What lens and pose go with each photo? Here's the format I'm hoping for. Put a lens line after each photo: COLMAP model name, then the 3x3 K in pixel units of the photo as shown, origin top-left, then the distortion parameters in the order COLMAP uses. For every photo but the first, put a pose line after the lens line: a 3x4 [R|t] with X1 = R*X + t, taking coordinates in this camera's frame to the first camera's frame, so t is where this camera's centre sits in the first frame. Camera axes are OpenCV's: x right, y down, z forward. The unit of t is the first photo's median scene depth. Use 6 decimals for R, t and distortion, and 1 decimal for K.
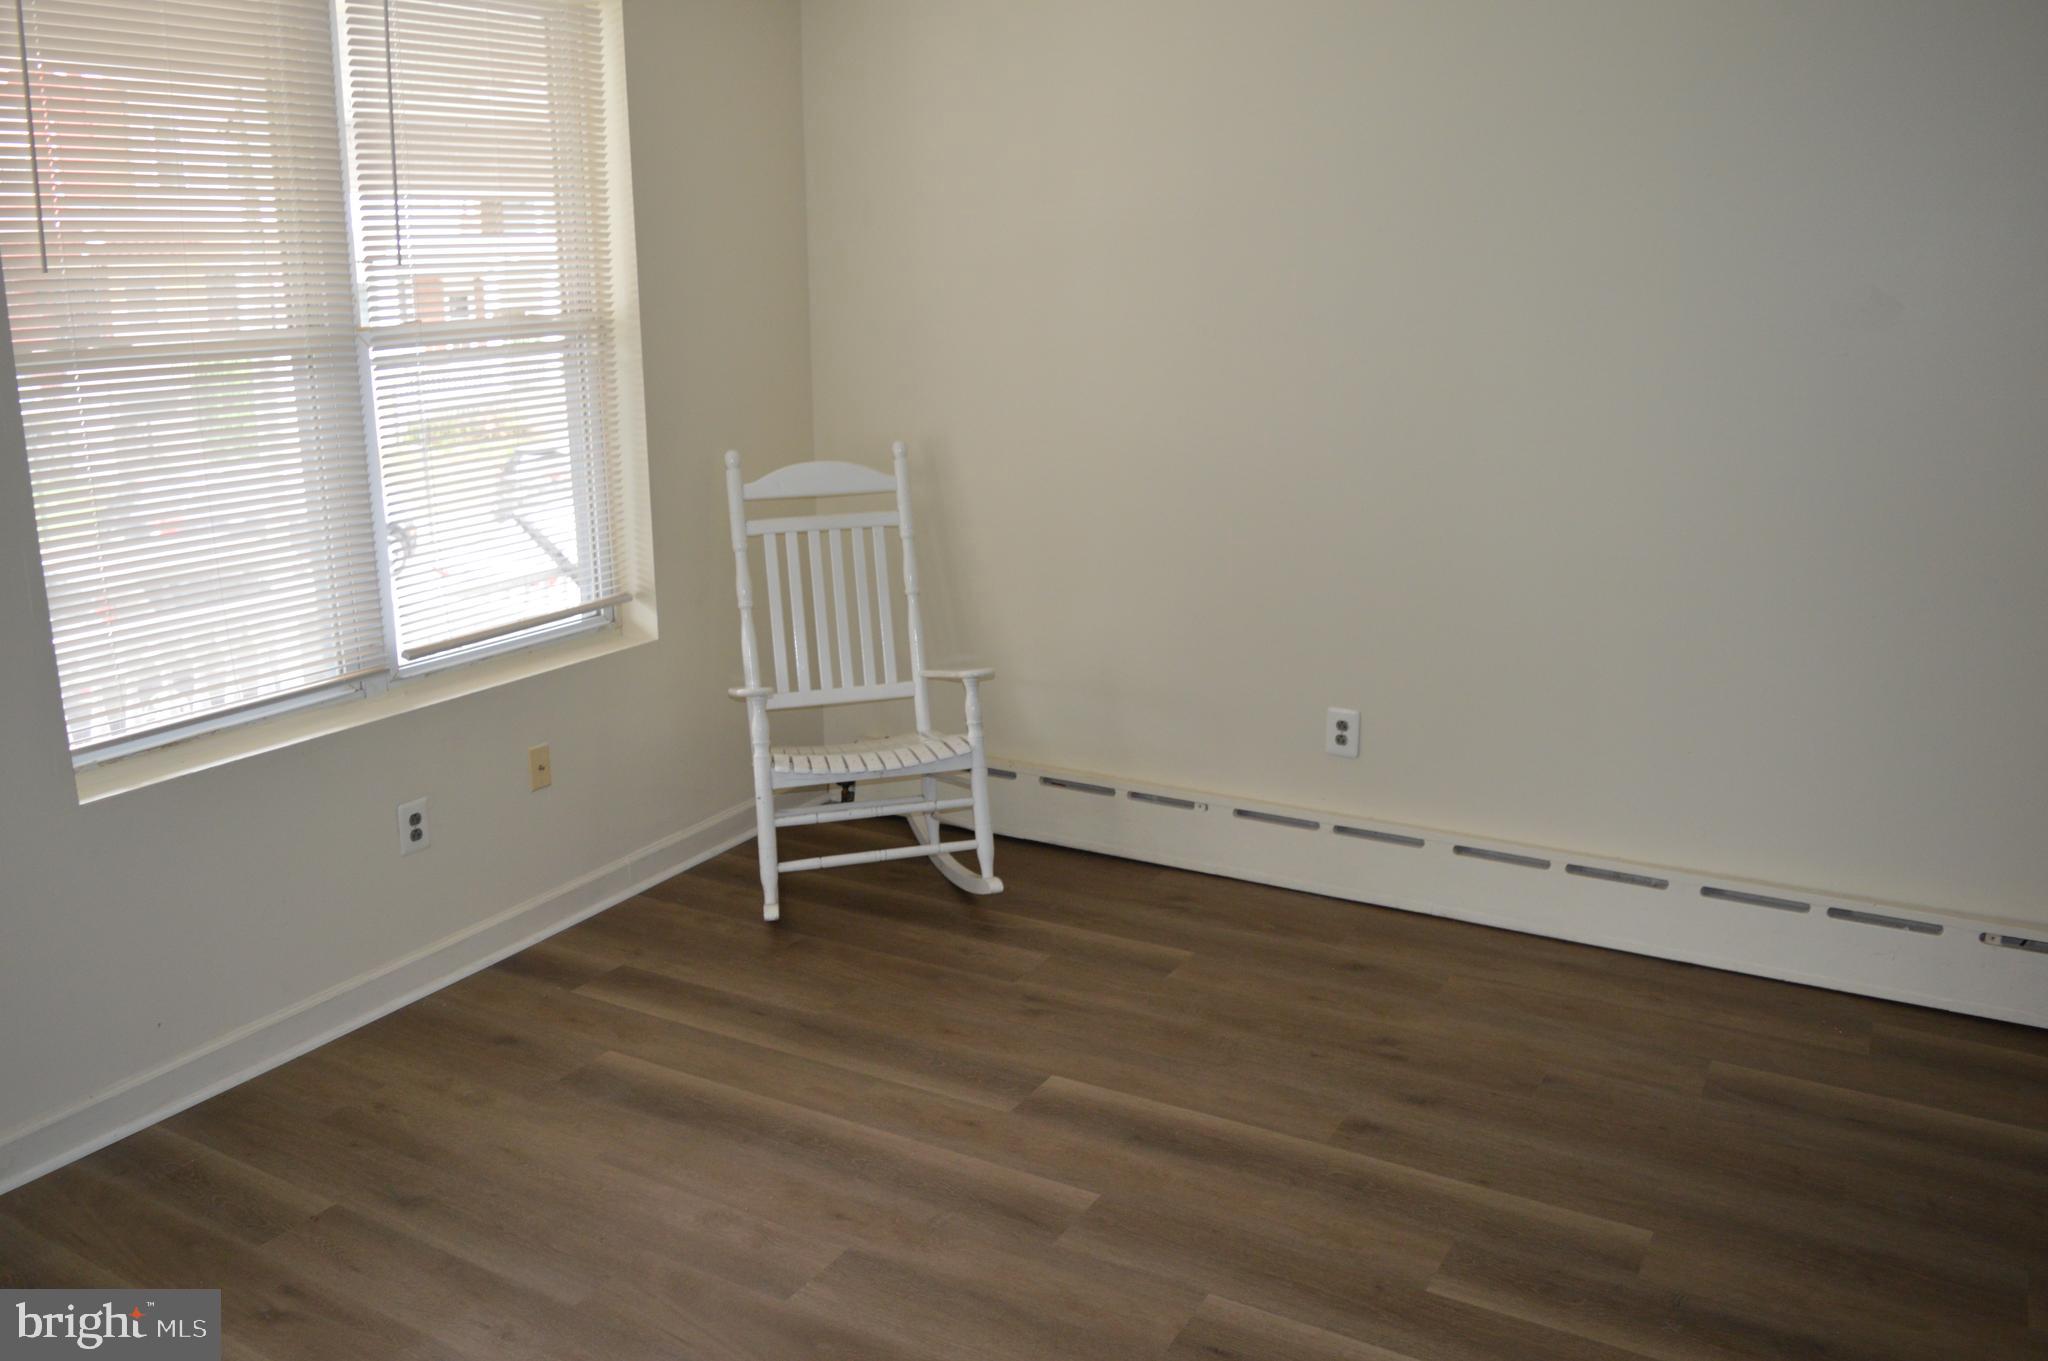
lens RADIAL K [[1626.2, 0, 1027.1], [0, 1626.2, 703.3], [0, 0, 1]] dist [-0.092849, 0.020014]
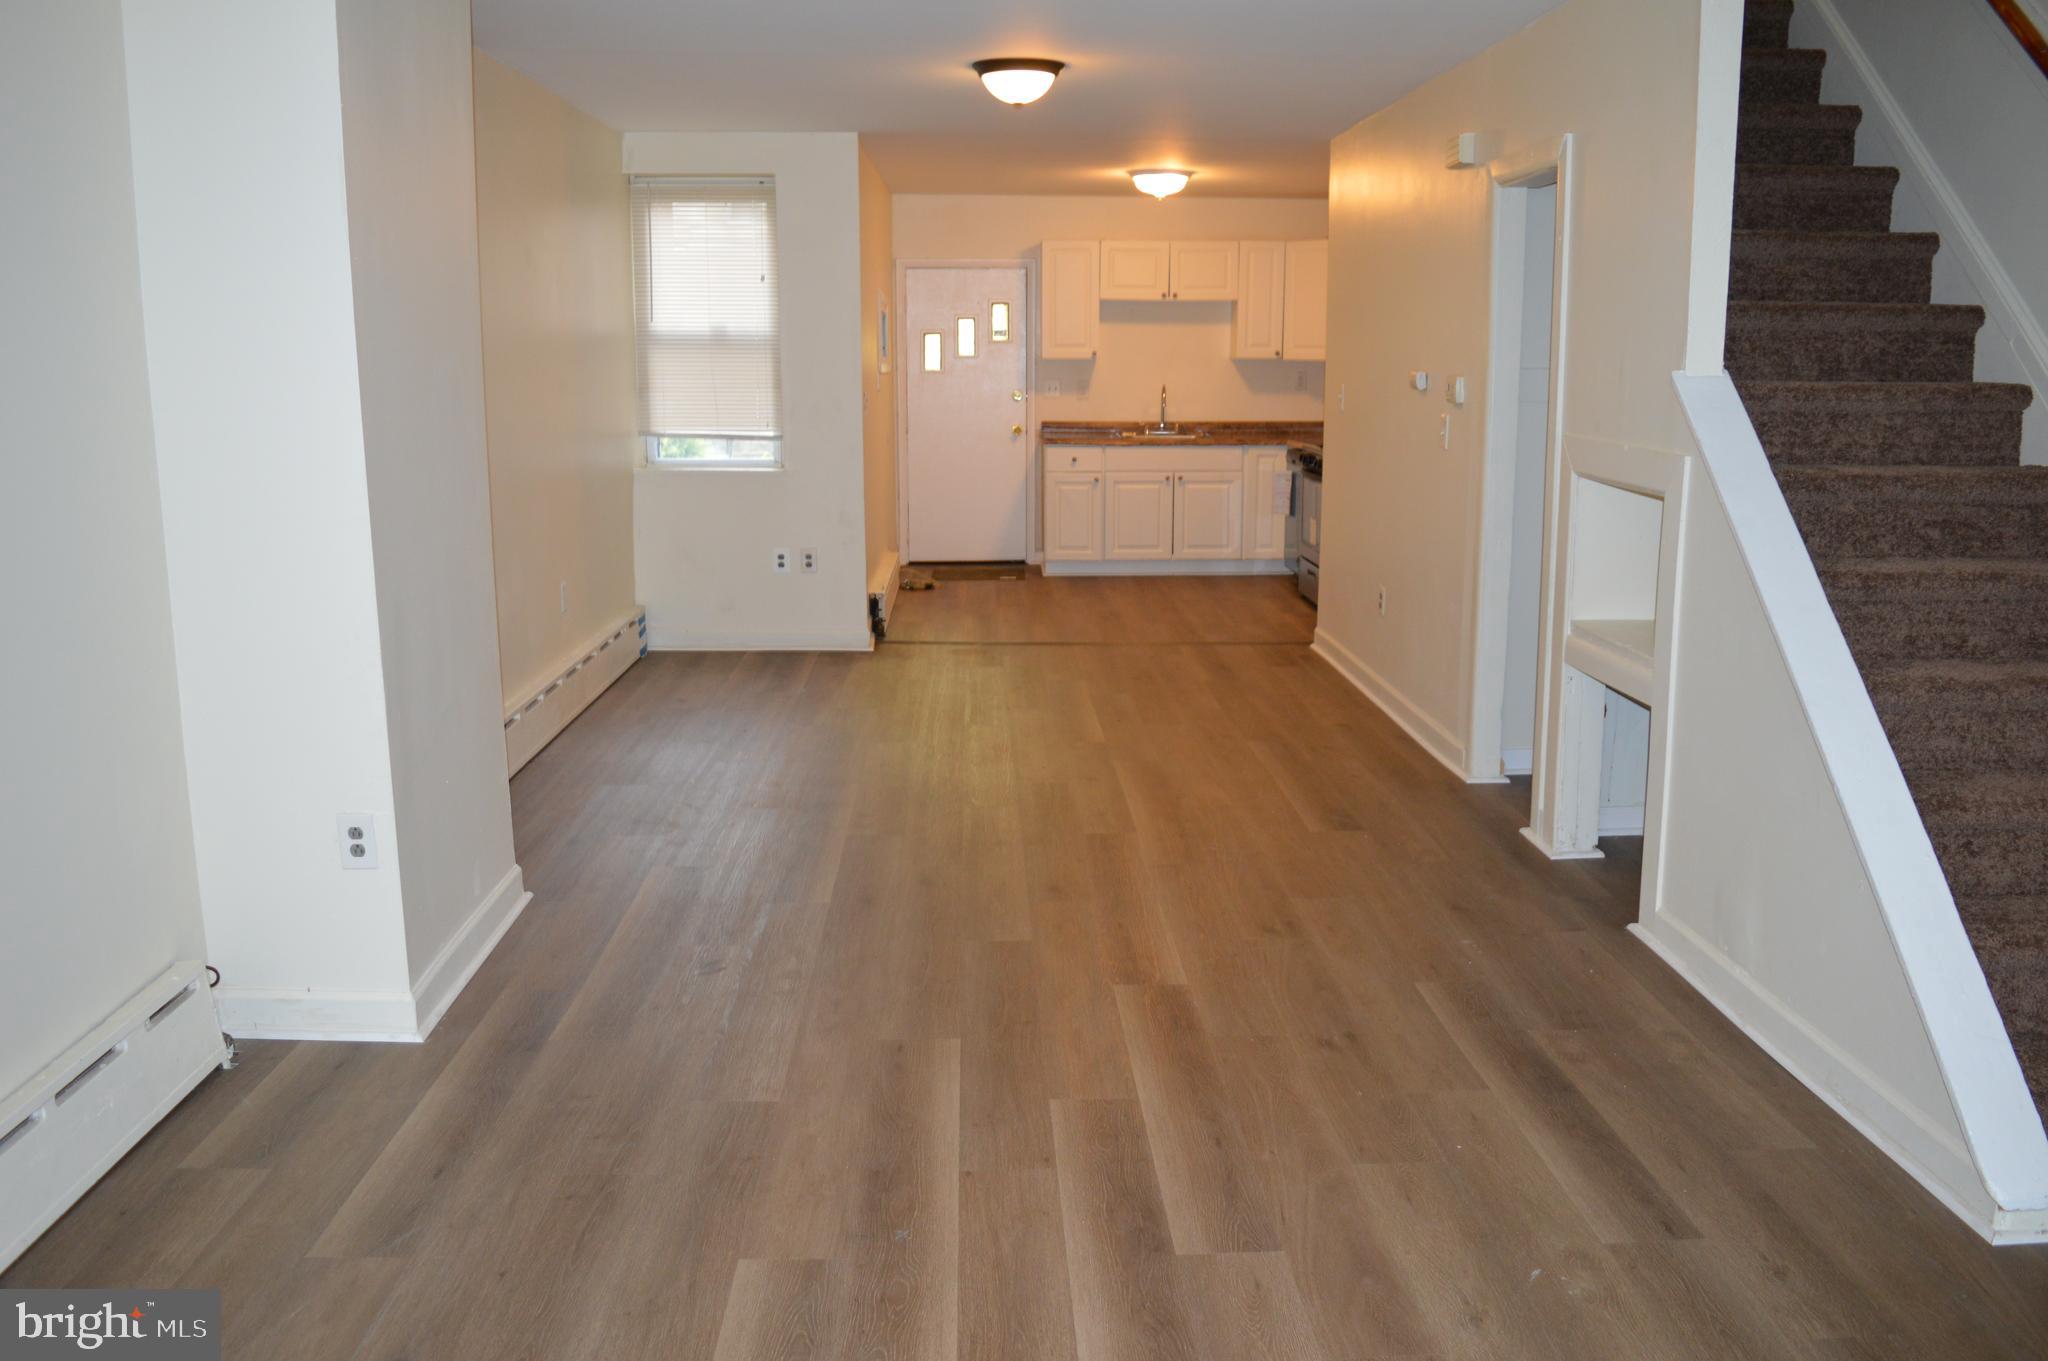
lens RADIAL K [[1626.2, 0, 1016.6], [0, 1626.2, 671.9], [0, 0, 1]] dist [-0.092849, 0.020014]
pose [[-0.529709, -0.158677, 0.833205, -0.268449], [0.217734, 0.923987, 0.314390, -0.158342], [-0.819756, 0.347952, -0.454895, 0.728708]]
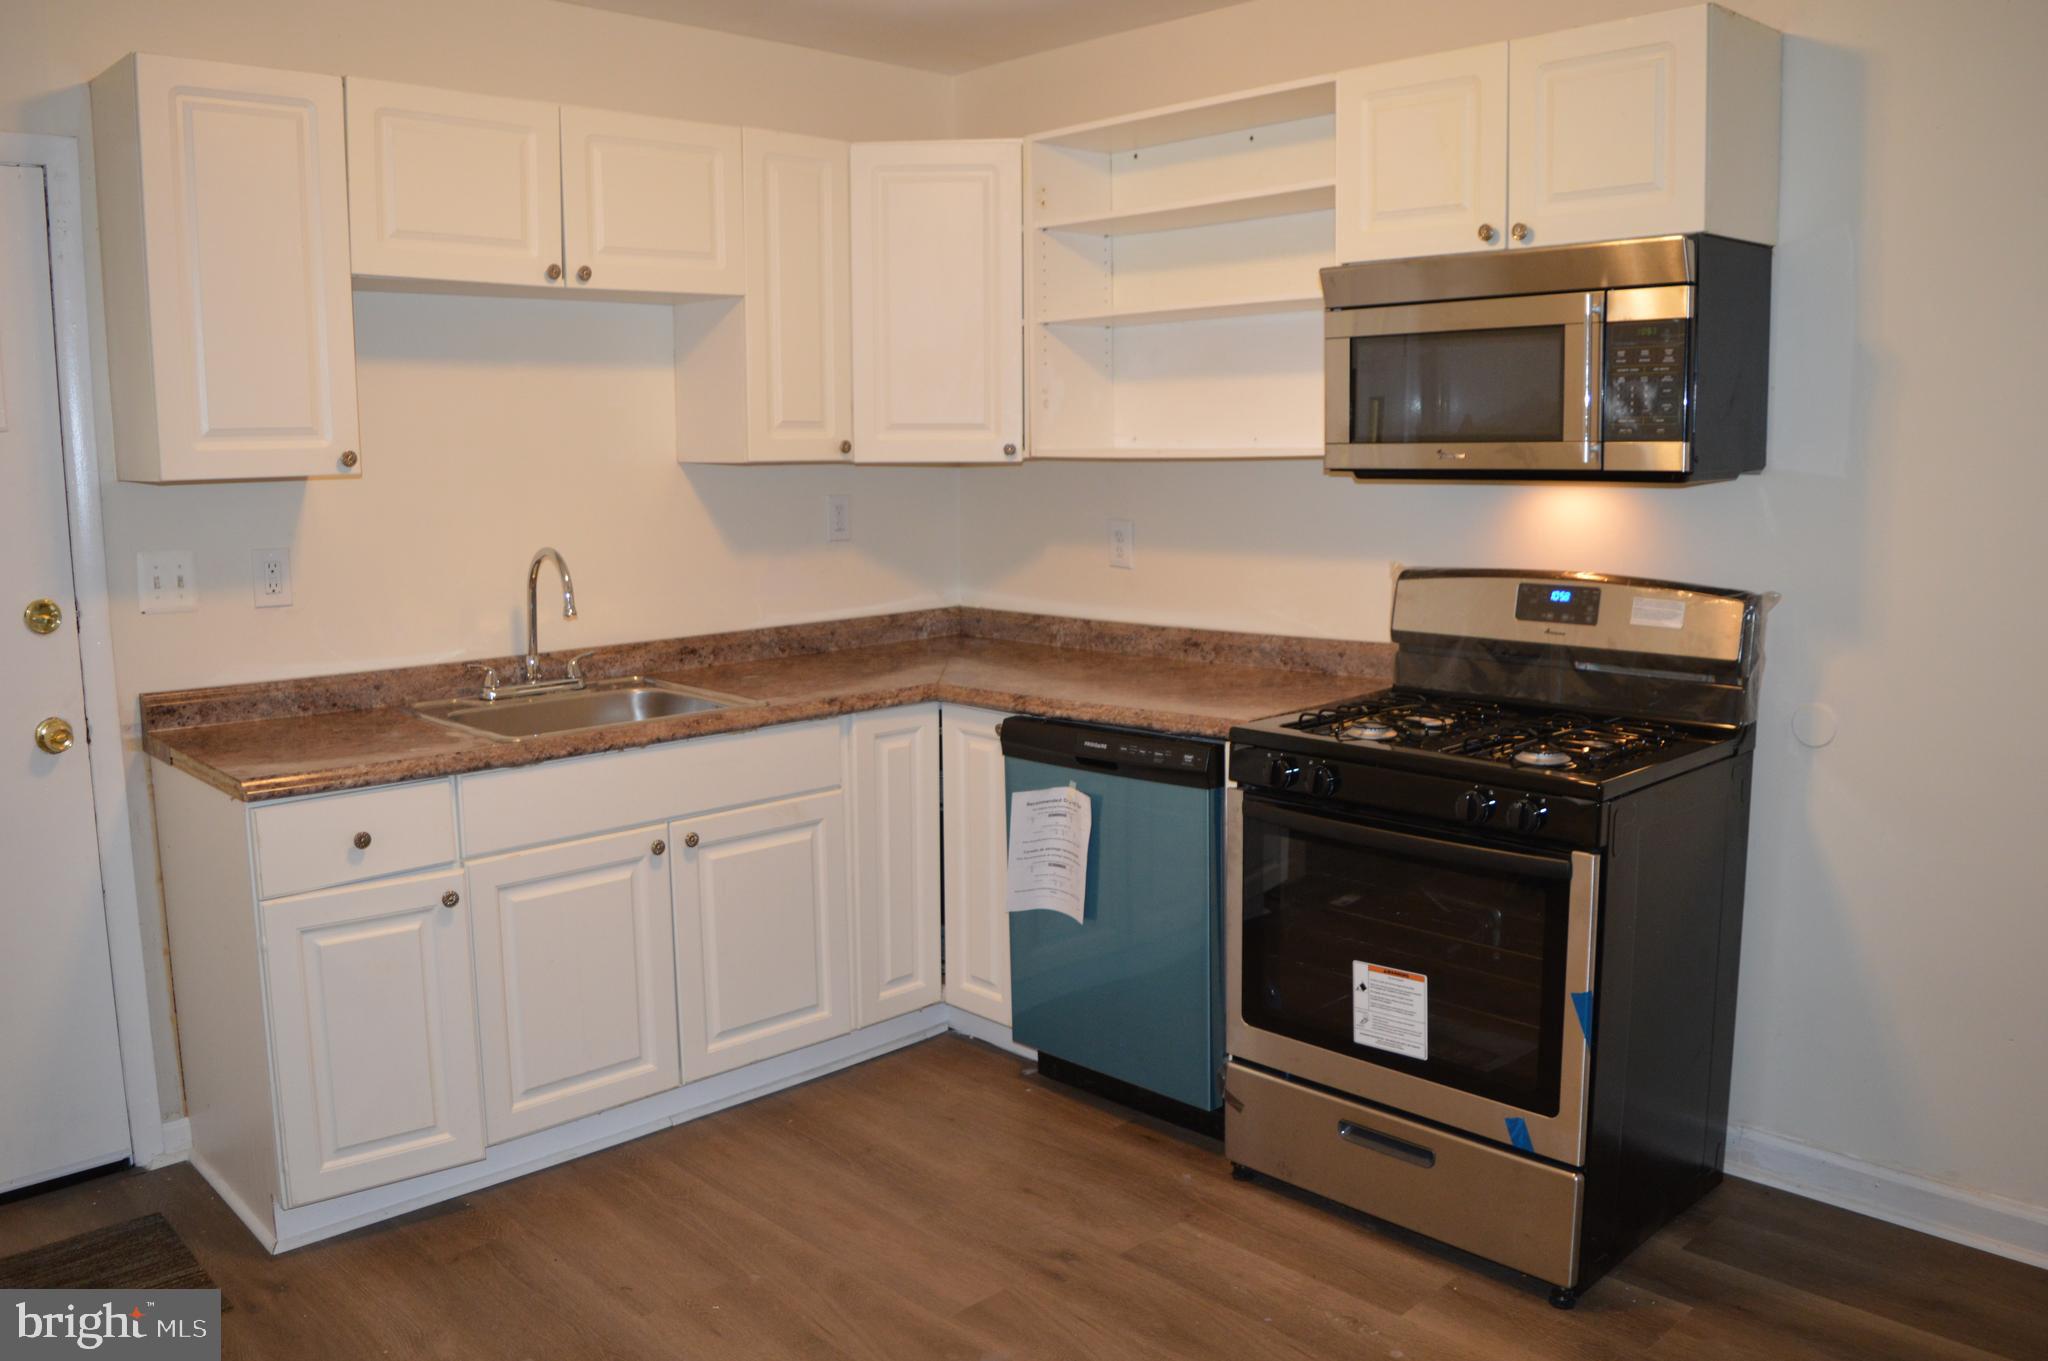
lens RADIAL K [[1626.2, 0, 1013.6], [0, 1626.2, 677.0], [0, 0, 1]] dist [-0.092849, 0.020014]
pose [[-0.962117, -0.021735, 0.271770, 1.261903], [0.085507, 0.922467, 0.376488, 0.034825], [-0.258882, 0.385464, -0.885662, -0.035780]]
